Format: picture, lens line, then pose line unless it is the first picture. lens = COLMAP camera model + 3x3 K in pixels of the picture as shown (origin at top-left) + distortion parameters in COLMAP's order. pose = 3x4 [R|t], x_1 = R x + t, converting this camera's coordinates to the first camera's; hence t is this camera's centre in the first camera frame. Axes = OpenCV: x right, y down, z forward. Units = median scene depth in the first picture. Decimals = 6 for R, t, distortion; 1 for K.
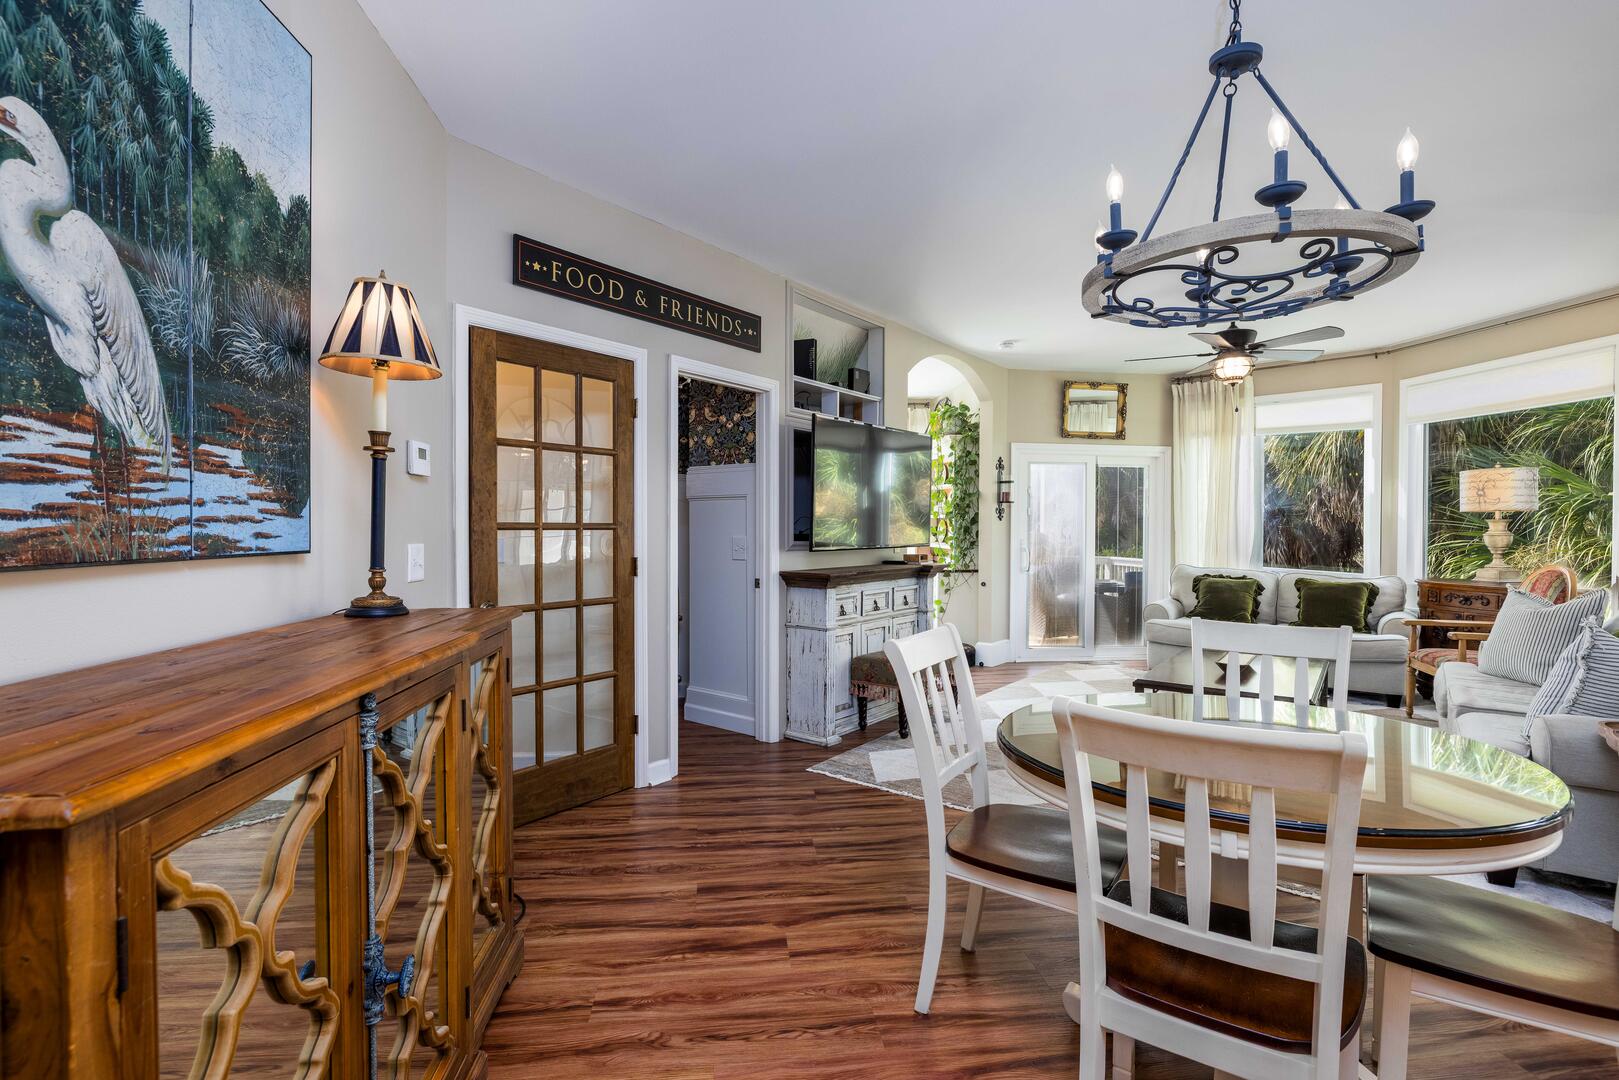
lens RADIAL K [[748.2, 0, 803.2], [0, 748.2, 538.5], [0, 0, 1]] dist [-0.013466, 0.003376]
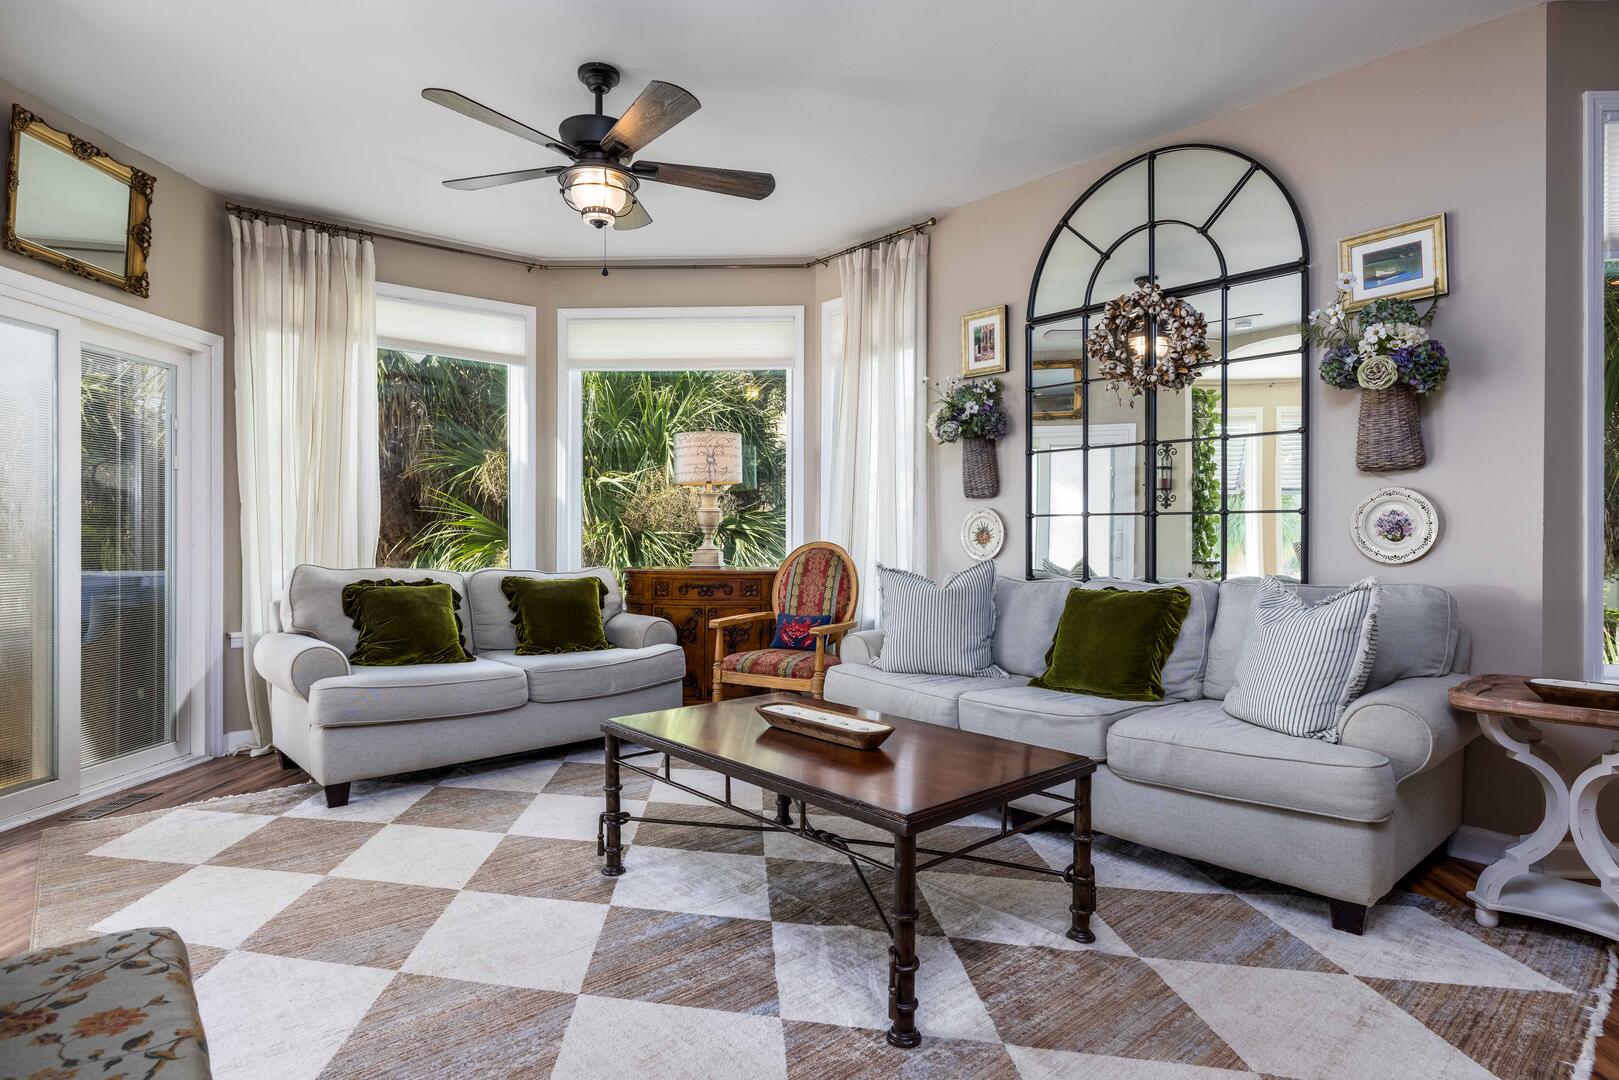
lens RADIAL K [[872.1, 0, 801.6], [0, 872.1, 539.1], [0, 0, 1]] dist [0.000276, 0.000476]
pose [[0.182388, -0.005452, 0.983212, -0.034094], [0.012712, 0.999914, 0.003186, 0.029497], [-0.983144, 0.011917, 0.182442, 0.855194]]
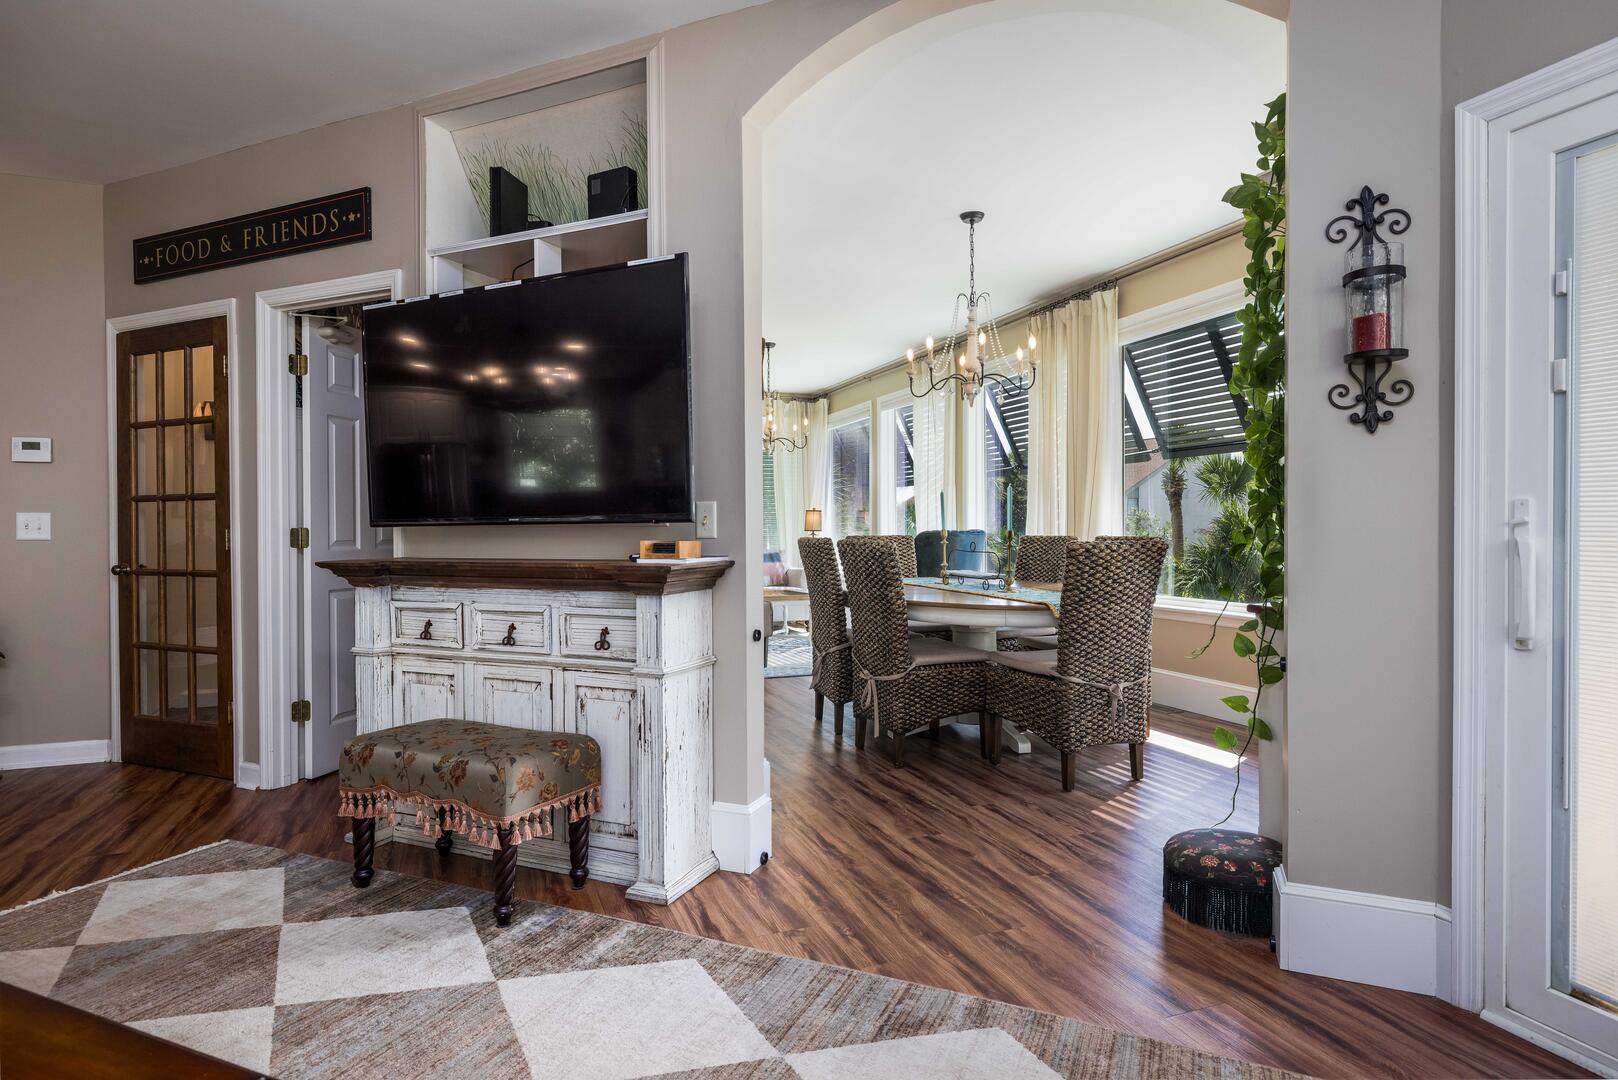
lens RADIAL K [[871.6, 0, 803.2], [0, 871.6, 538.3], [0, 0, 1]] dist [0.000276, 0.000476]
pose [[0.246348, 0.008562, -0.969144, 0.828010], [-0.006909, 0.999951, 0.007078, 0.019798], [0.969157, 0.004952, 0.246395, 1.194249]]
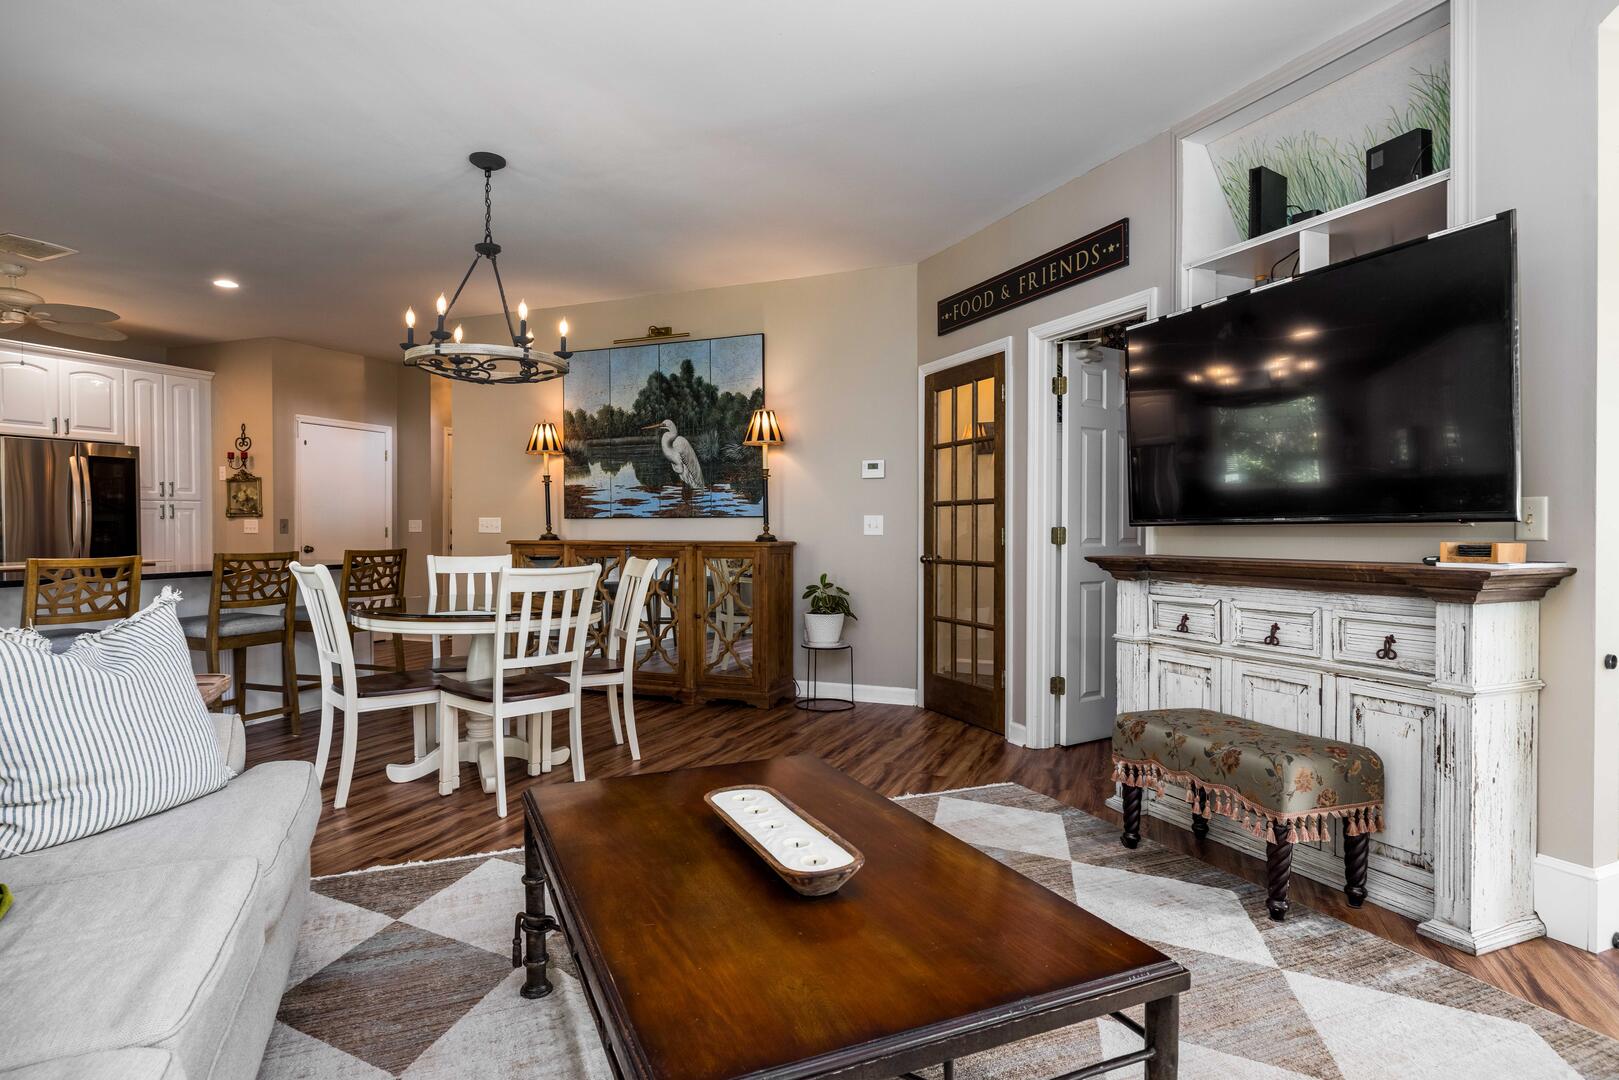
lens RADIAL K [[872.1, 0, 804.1], [0, 872.1, 537.4], [0, 0, 1]] dist [0.000276, 0.000476]
pose [[-0.479150, 0.006660, -0.877708, 0.884959], [-0.011599, 0.999836, 0.013918, 0.020581], [0.877656, 0.016850, -0.478994, 1.143950]]
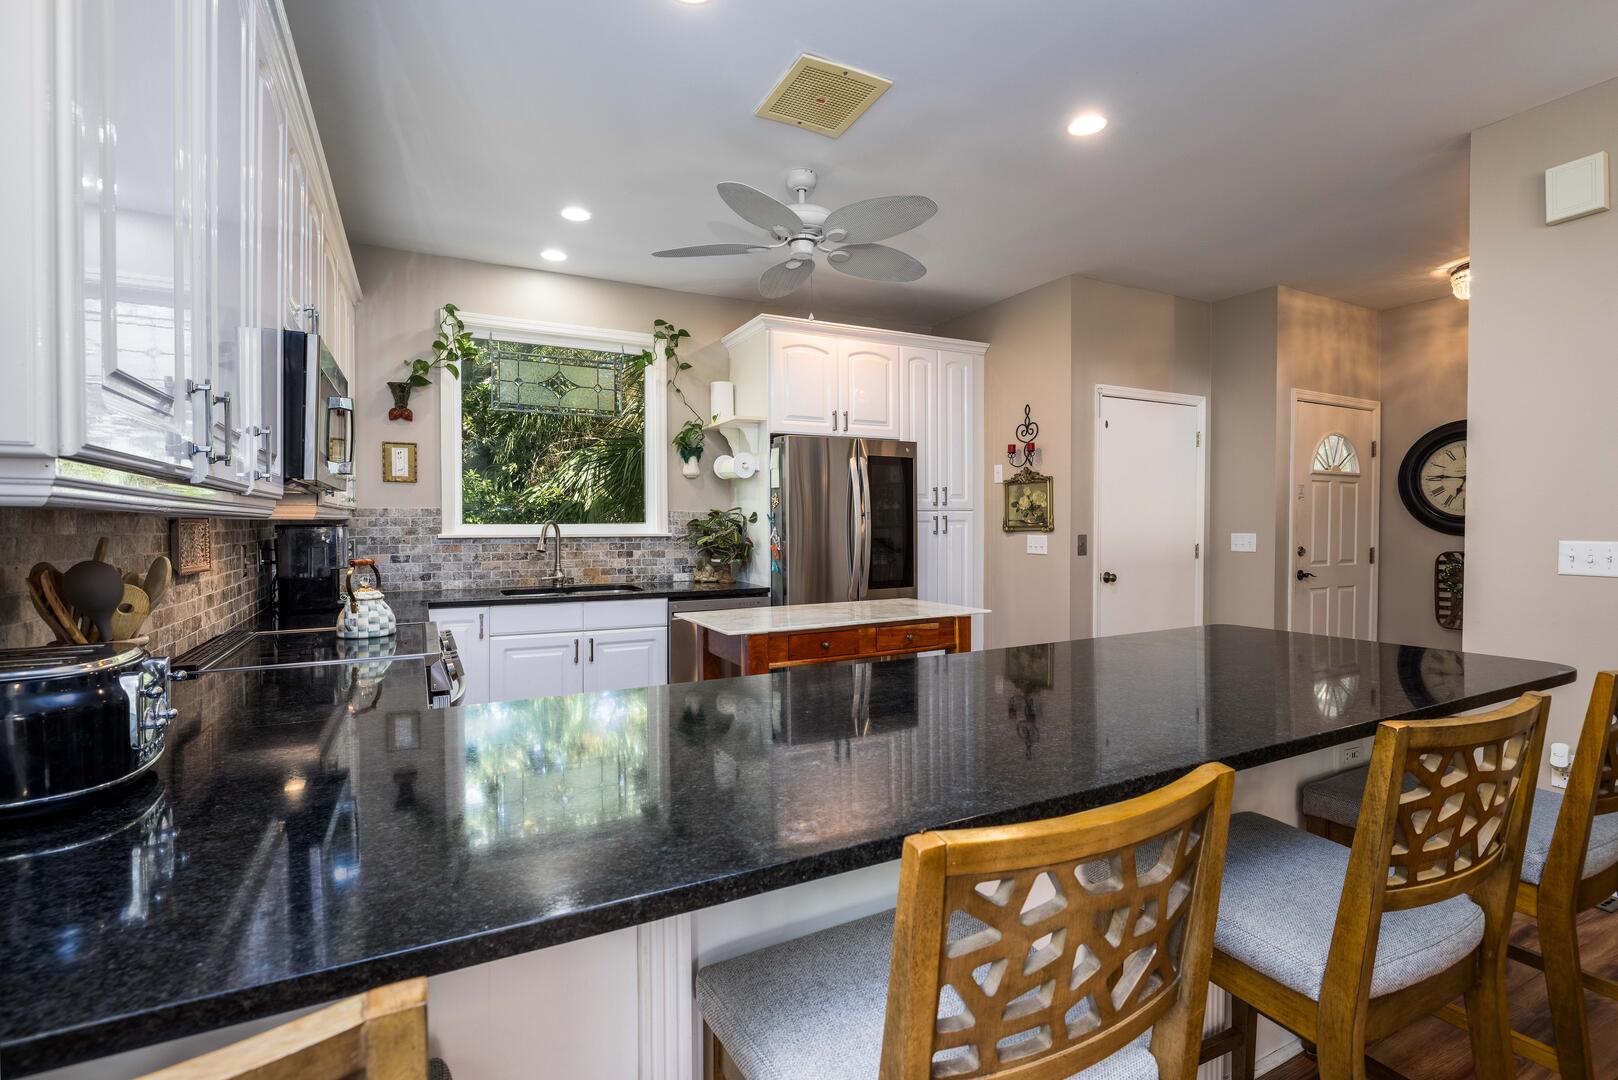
lens RADIAL K [[747.8, 0, 805.3], [0, 747.8, 534.1], [0, 0, 1]] dist [-0.013466, 0.003376]
pose [[-0.934820, 0.003491, -0.355106, 0.578374], [-0.004764, 0.999738, 0.022368, -0.002554], [0.355091, 0.022601, -0.934558, 0.212244]]
